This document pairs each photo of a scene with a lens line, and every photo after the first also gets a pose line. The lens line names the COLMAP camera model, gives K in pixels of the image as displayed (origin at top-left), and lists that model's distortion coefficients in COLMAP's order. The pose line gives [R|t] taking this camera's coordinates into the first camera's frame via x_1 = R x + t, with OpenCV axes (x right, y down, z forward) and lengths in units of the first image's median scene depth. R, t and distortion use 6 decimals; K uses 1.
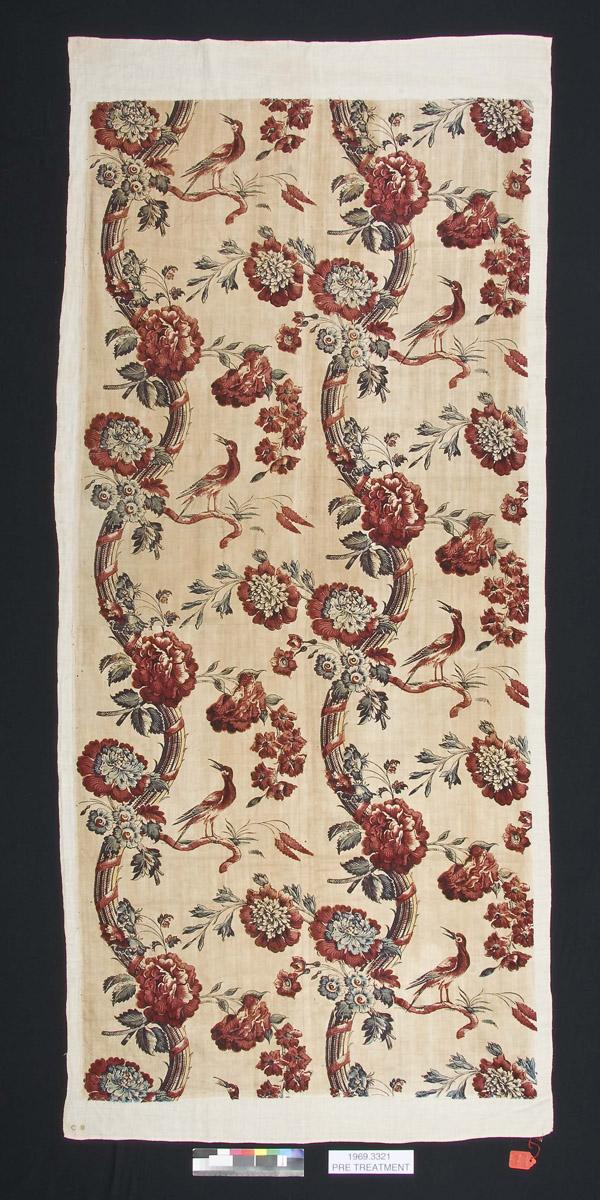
lens RADIAL K [[1090.1, 0, 294.0], [0, 1090.1, 599.3], [0, 0, 1]] dist [-0.012470, 0.050015]
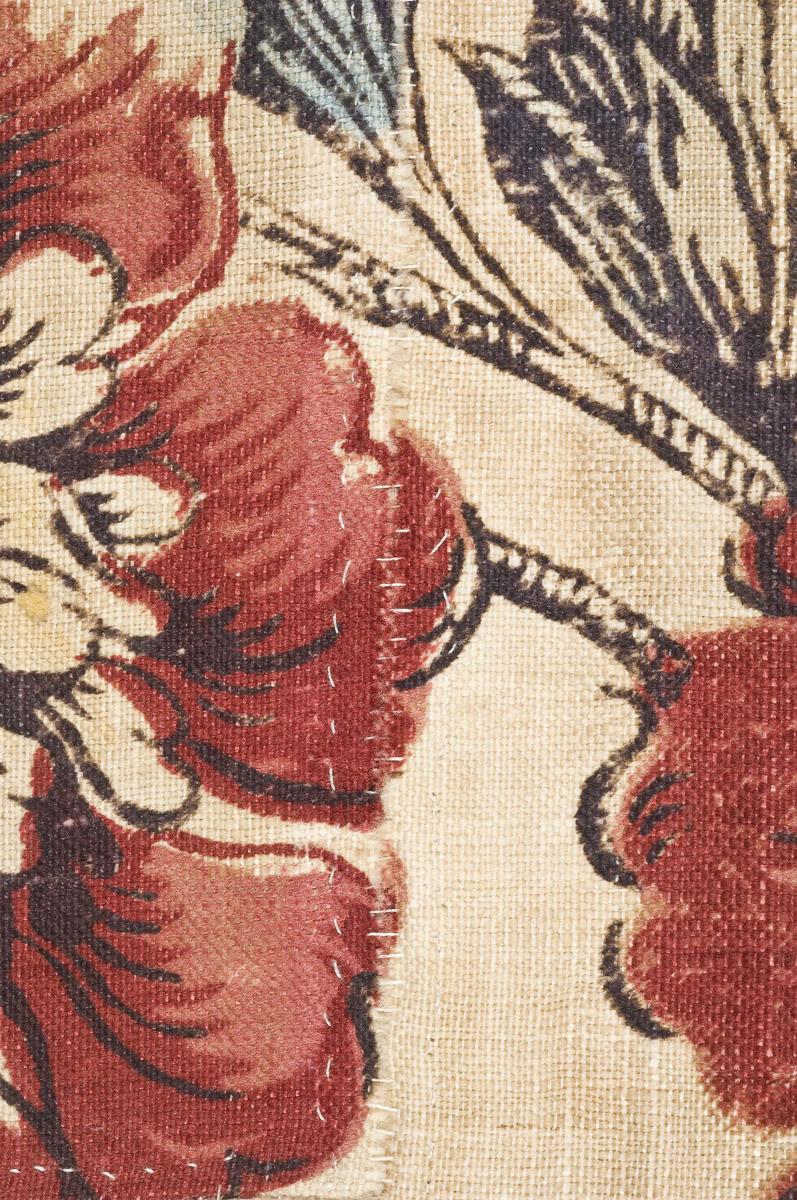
lens RADIAL K [[3153.3, 0, 398.2], [0, 3153.3, 600.2], [0, 0, 1]] dist [-0.061969, 0.000000]
pose [[0.999276, -0.008550, -0.037070, 0.007839], [0.008306, 0.999943, -0.006736, -0.000448], [0.037125, 0.006423, 0.999290, 0.878396]]
